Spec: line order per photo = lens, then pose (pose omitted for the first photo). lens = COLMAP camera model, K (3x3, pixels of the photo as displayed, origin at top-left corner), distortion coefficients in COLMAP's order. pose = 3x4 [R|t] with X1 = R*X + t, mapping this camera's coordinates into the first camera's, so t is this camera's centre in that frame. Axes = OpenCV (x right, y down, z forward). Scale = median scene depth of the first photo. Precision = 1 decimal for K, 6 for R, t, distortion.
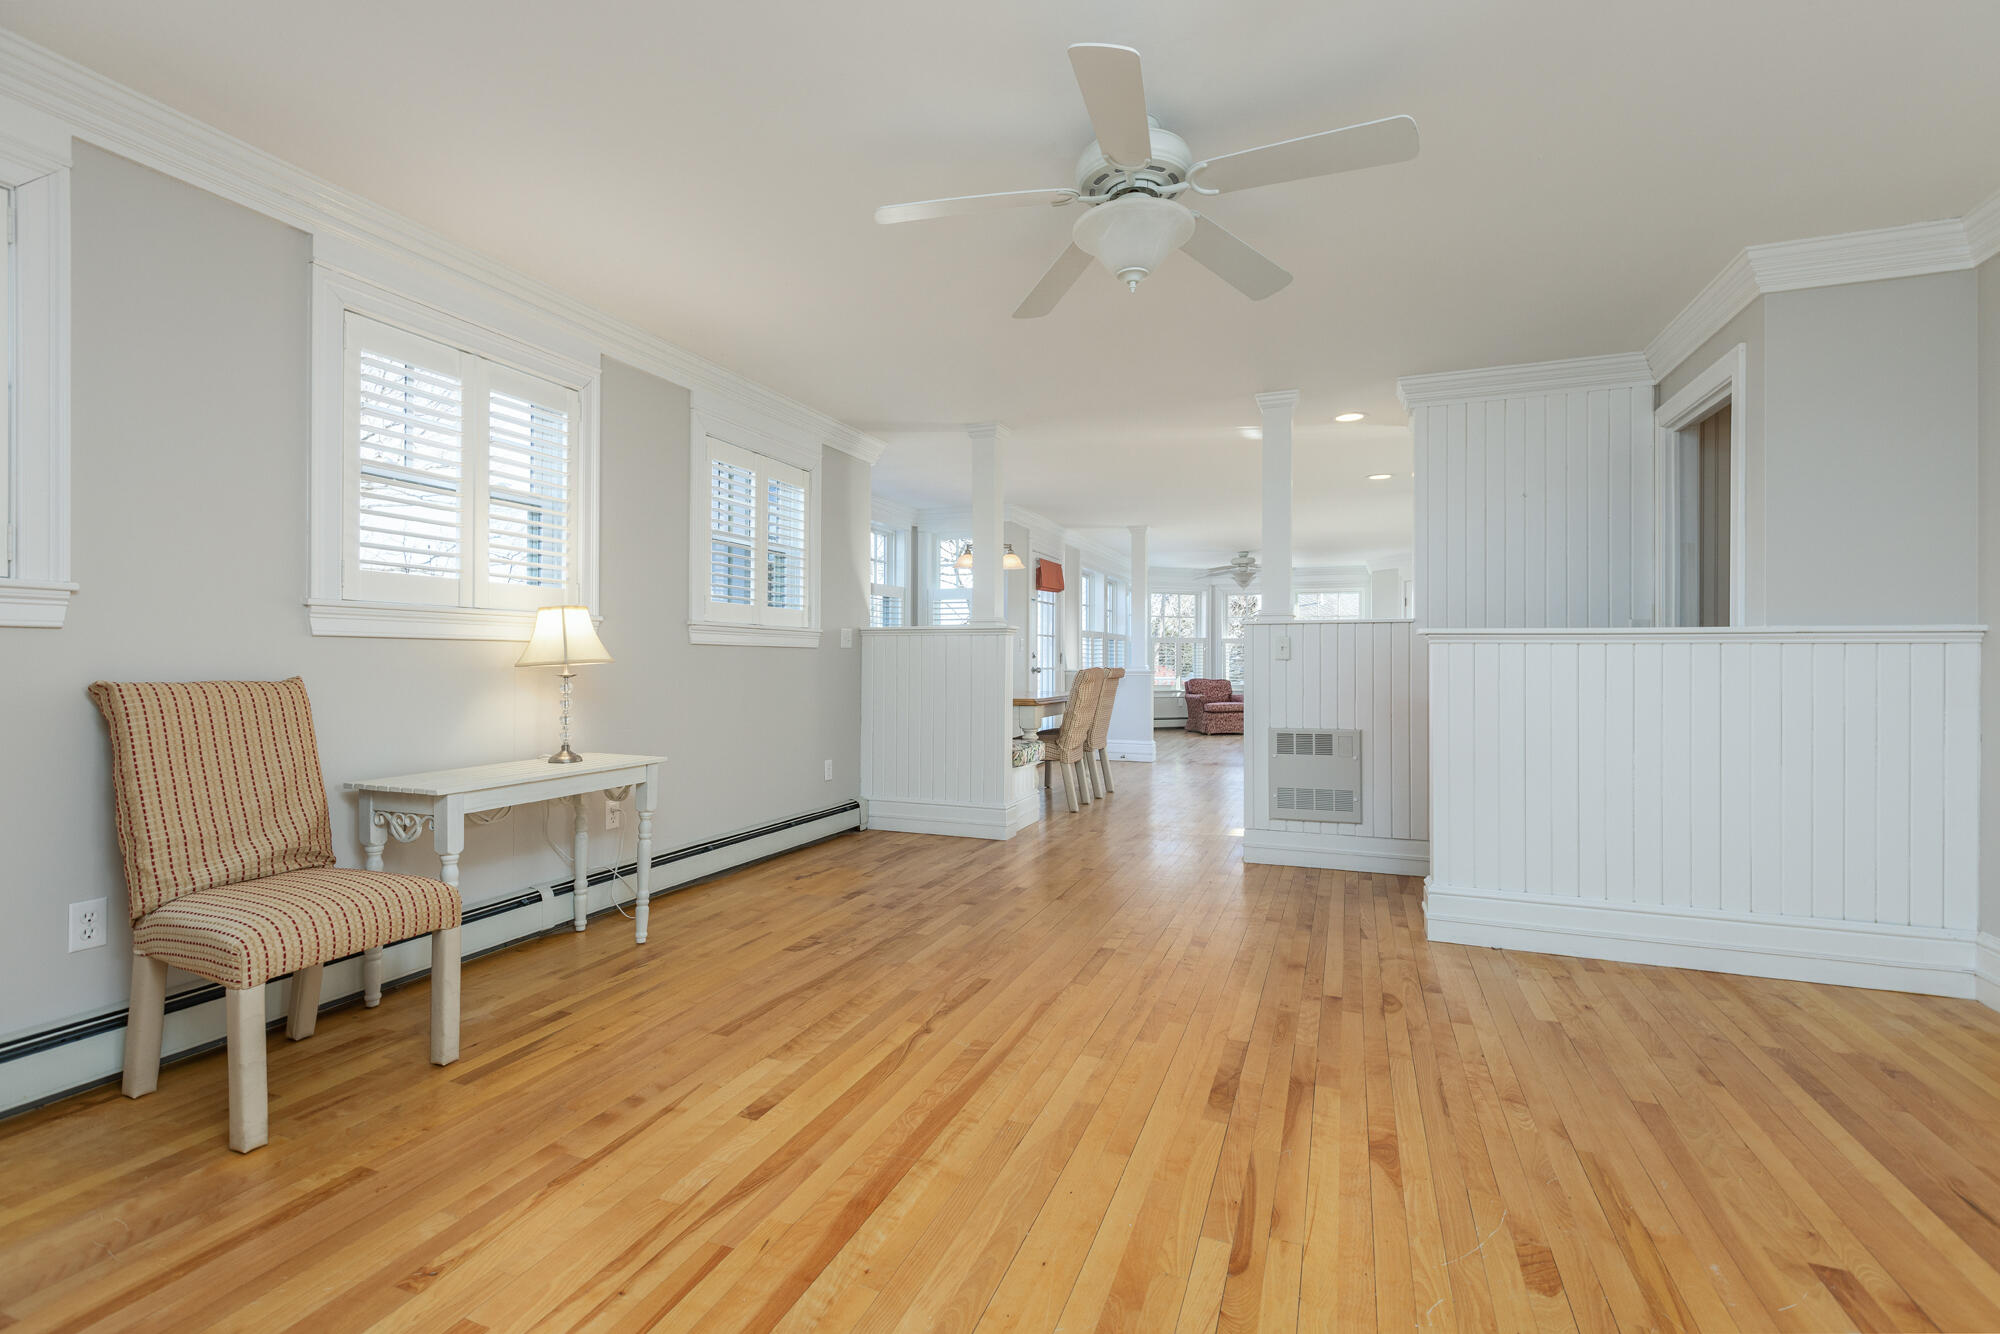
lens RADIAL K [[902.3, 0, 983.7], [0, 902.3, 662.5], [0, 0, 1]] dist [0.001556, -0.000139]
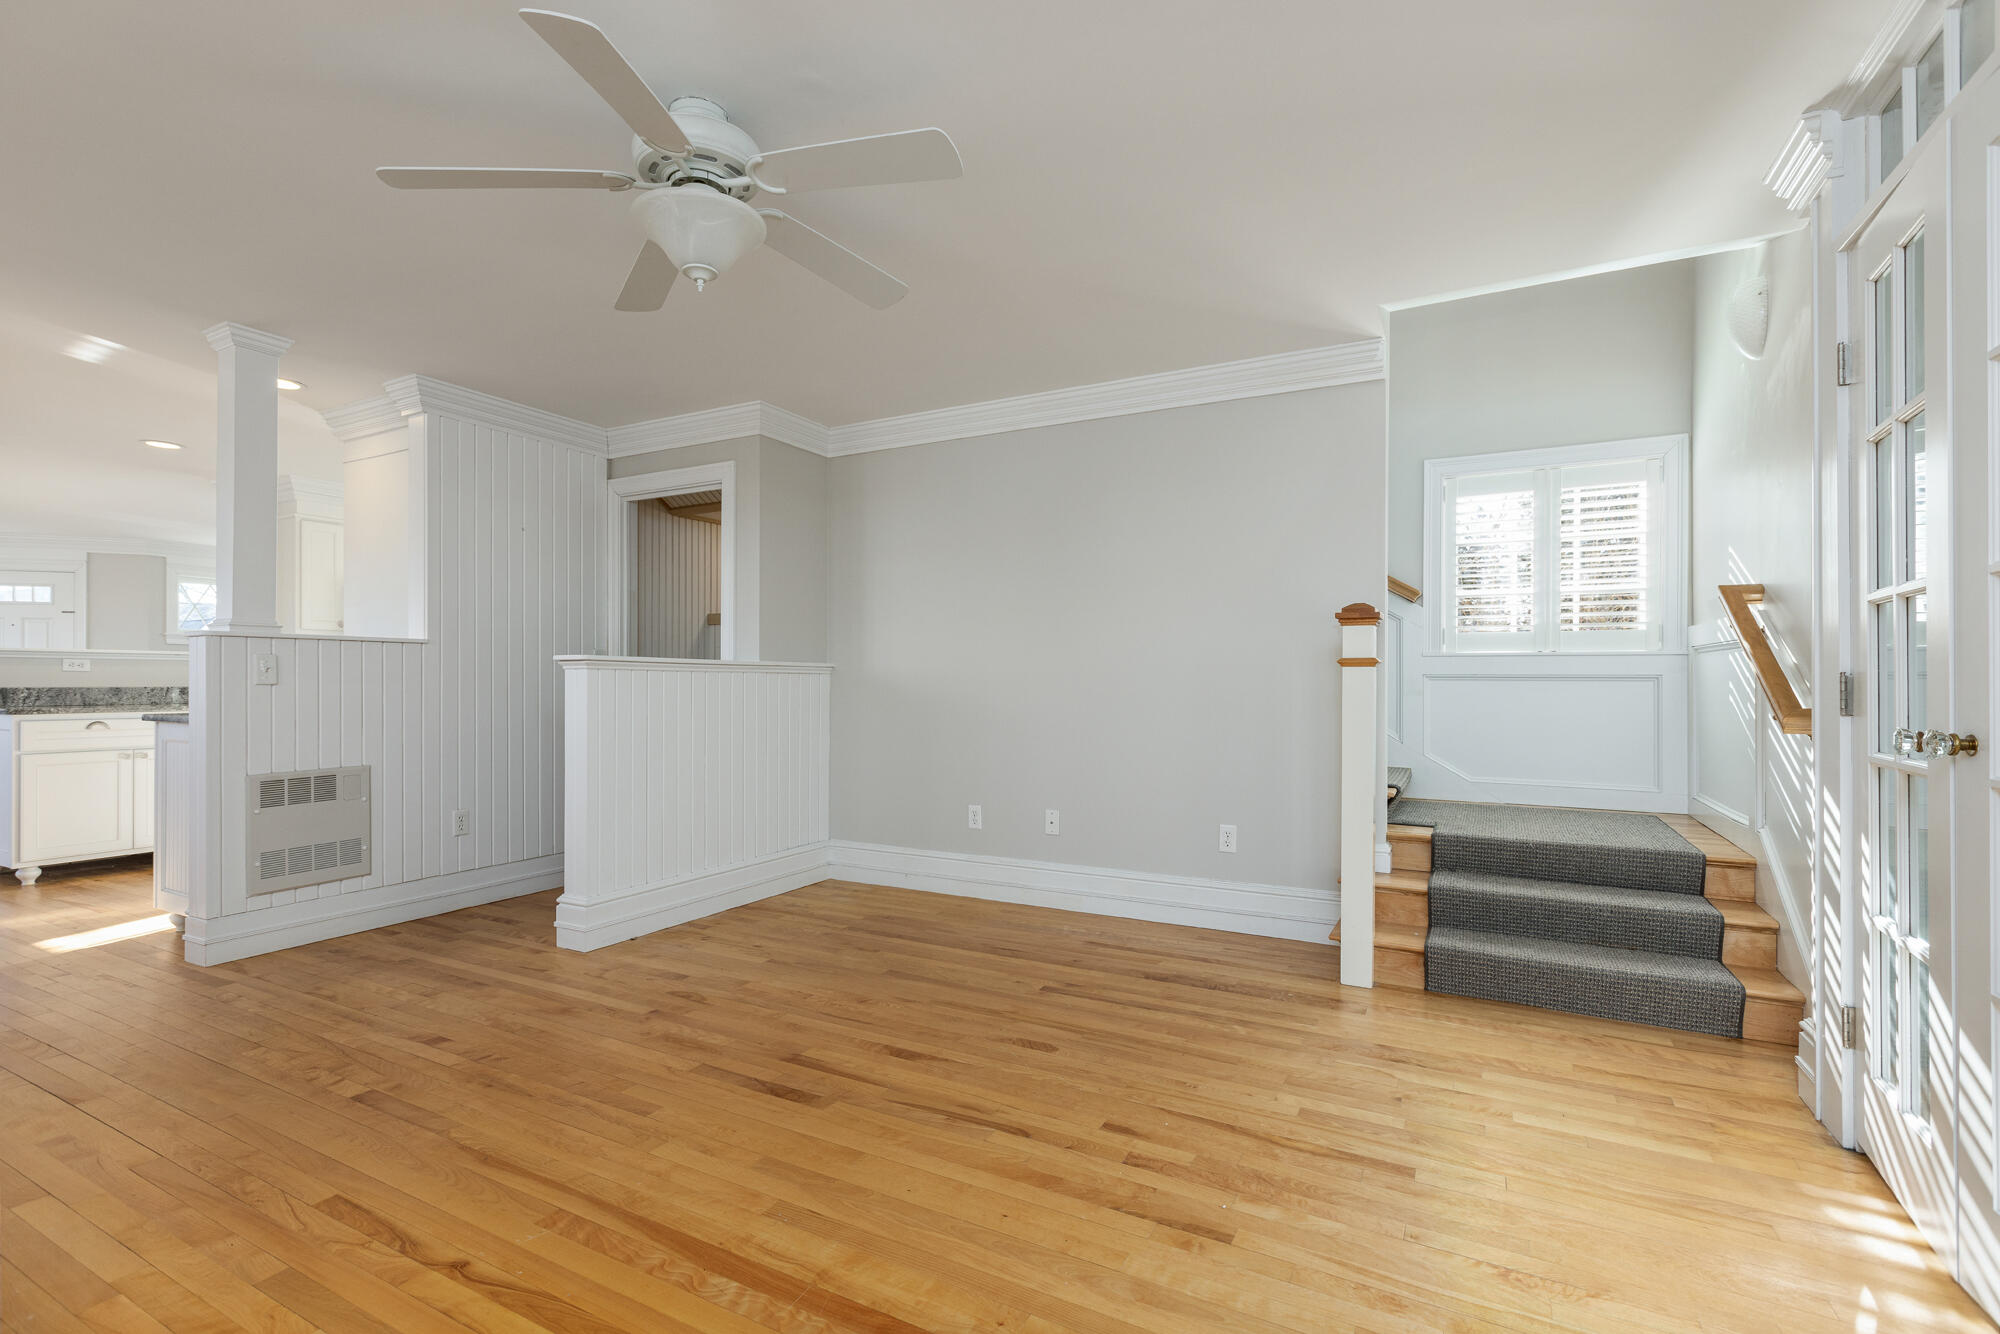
lens RADIAL K [[902.3, 0, 1003.6], [0, 902.3, 679.3], [0, 0, 1]] dist [0.001556, -0.000139]
pose [[0.101725, 0.000120, 0.994813, -0.624099], [0.001402, 0.999999, -0.000263, -0.010613], [-0.994812, 0.001421, 0.101724, 0.510063]]
